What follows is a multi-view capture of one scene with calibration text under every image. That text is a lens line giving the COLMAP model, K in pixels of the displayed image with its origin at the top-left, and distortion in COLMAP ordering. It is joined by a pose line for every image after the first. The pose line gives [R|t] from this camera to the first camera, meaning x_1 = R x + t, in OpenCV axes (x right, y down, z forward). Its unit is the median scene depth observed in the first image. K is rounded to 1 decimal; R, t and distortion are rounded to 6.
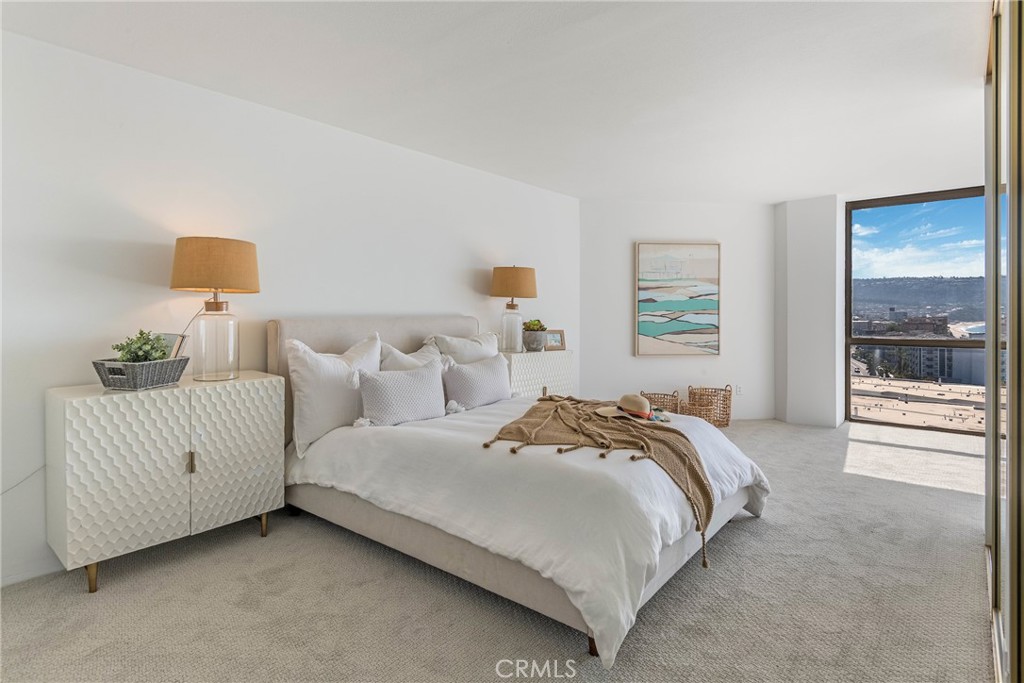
lens RADIAL K [[538.8, 0, 517.9], [0, 538.8, 319.2], [0, 0, 1]] dist [0.042068, -0.028230]
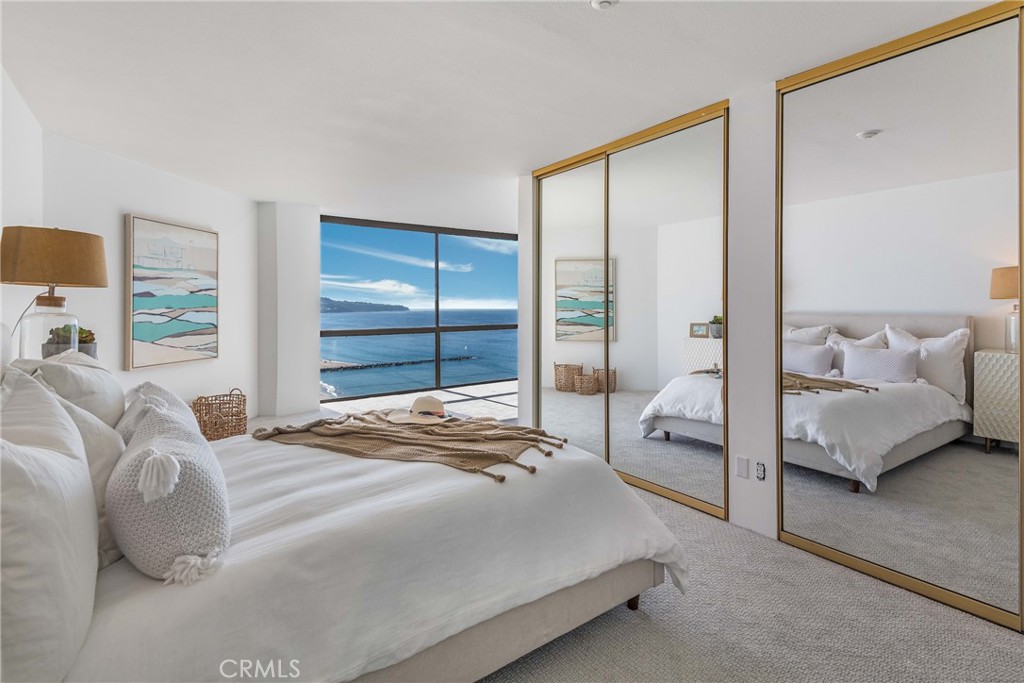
lens RADIAL K [[502.6, 0, 513.8], [0, 502.6, 307.7], [0, 0, 1]] dist [0.001545, 0.000367]
pose [[0.237516, -0.002643, 0.971380, -0.318885], [0.016446, 0.999864, -0.001301, -0.006794], [-0.971244, 0.016285, 0.237527, 0.331282]]
